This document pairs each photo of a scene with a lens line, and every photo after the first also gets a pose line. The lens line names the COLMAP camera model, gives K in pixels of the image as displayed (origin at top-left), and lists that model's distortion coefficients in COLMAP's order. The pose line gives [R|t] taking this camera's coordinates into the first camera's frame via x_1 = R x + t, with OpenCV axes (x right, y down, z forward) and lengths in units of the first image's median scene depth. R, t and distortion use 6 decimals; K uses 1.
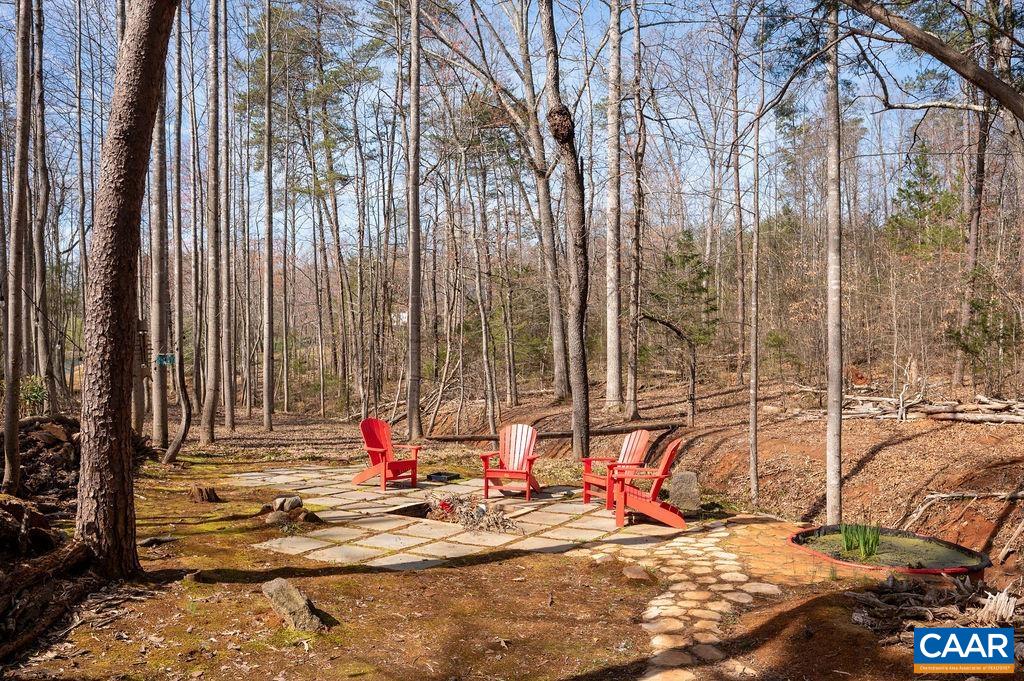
lens RADIAL K [[813.3, 0, 510.5], [0, 813.3, 339.8], [0, 0, 1]] dist [-0.014622, 0.001302]
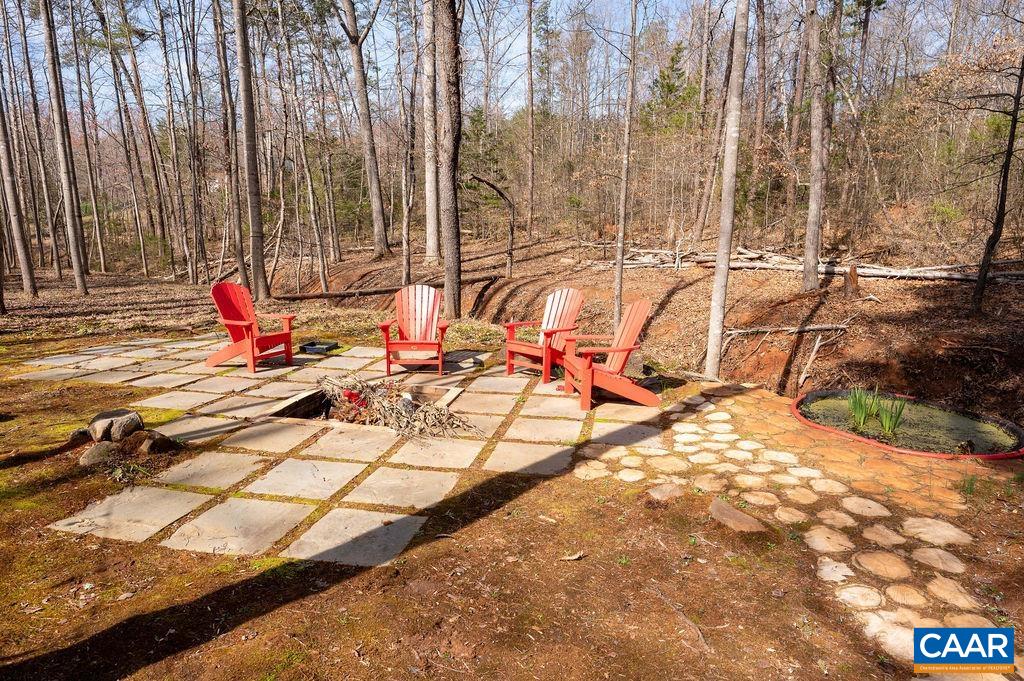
lens RADIAL K [[617.4, 0, 516.9], [0, 617.4, 340.1], [0, 0, 1]] dist [-0.002376, 0.001081]
pose [[0.950073, -0.056806, 0.306814, -0.065605], [-0.008642, 0.978121, 0.207855, 0.017553], [-0.311909, -0.200129, 0.928796, 0.252561]]
